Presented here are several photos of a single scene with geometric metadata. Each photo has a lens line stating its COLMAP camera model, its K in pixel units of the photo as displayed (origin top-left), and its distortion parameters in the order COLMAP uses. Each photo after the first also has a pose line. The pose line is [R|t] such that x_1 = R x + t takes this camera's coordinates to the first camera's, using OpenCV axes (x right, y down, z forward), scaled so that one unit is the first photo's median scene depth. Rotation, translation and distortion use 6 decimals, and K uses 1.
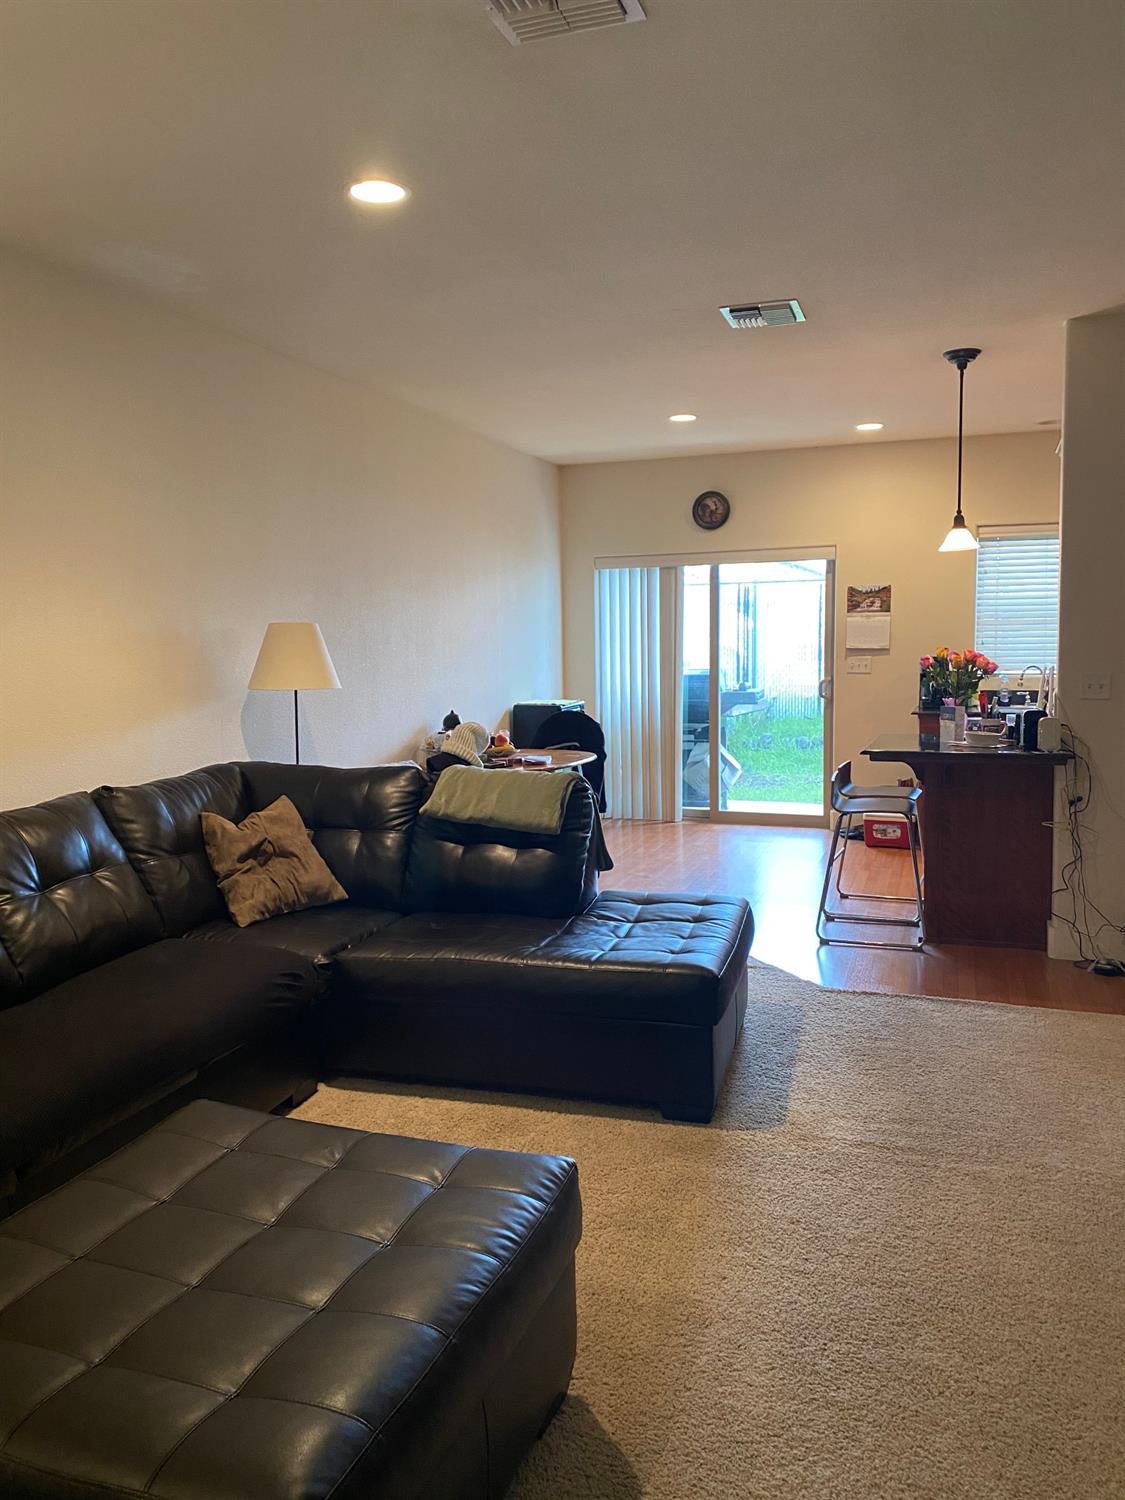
lens RADIAL K [[1142.8, 0, 563.4], [0, 1142.8, 769.5], [0, 0, 1]] dist [0.077306, -0.002002]
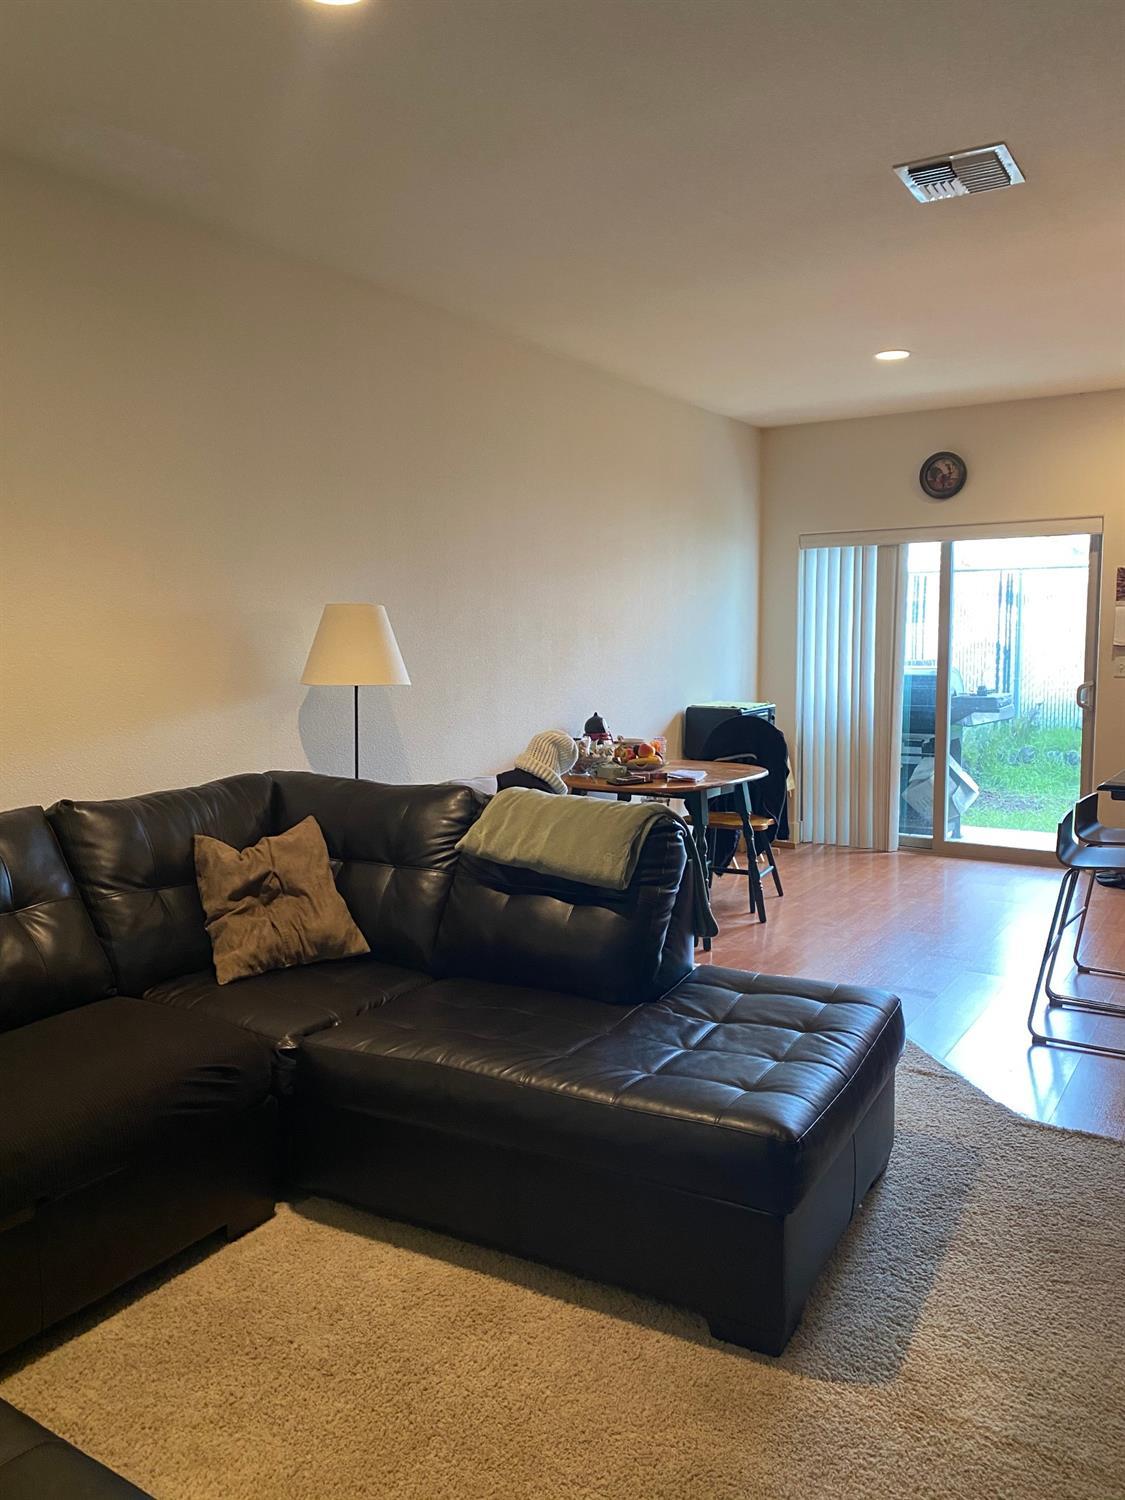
lens RADIAL K [[1154.3, 0, 562.8], [0, 1154.3, 767.8], [0, 0, 1]] dist [-0.009134, 0.037330]
pose [[0.972942, 0.035151, -0.228358, 0.115802], [-0.034933, 0.999377, 0.004999, -0.022146], [0.228392, 0.003114, 0.973564, 0.262248]]
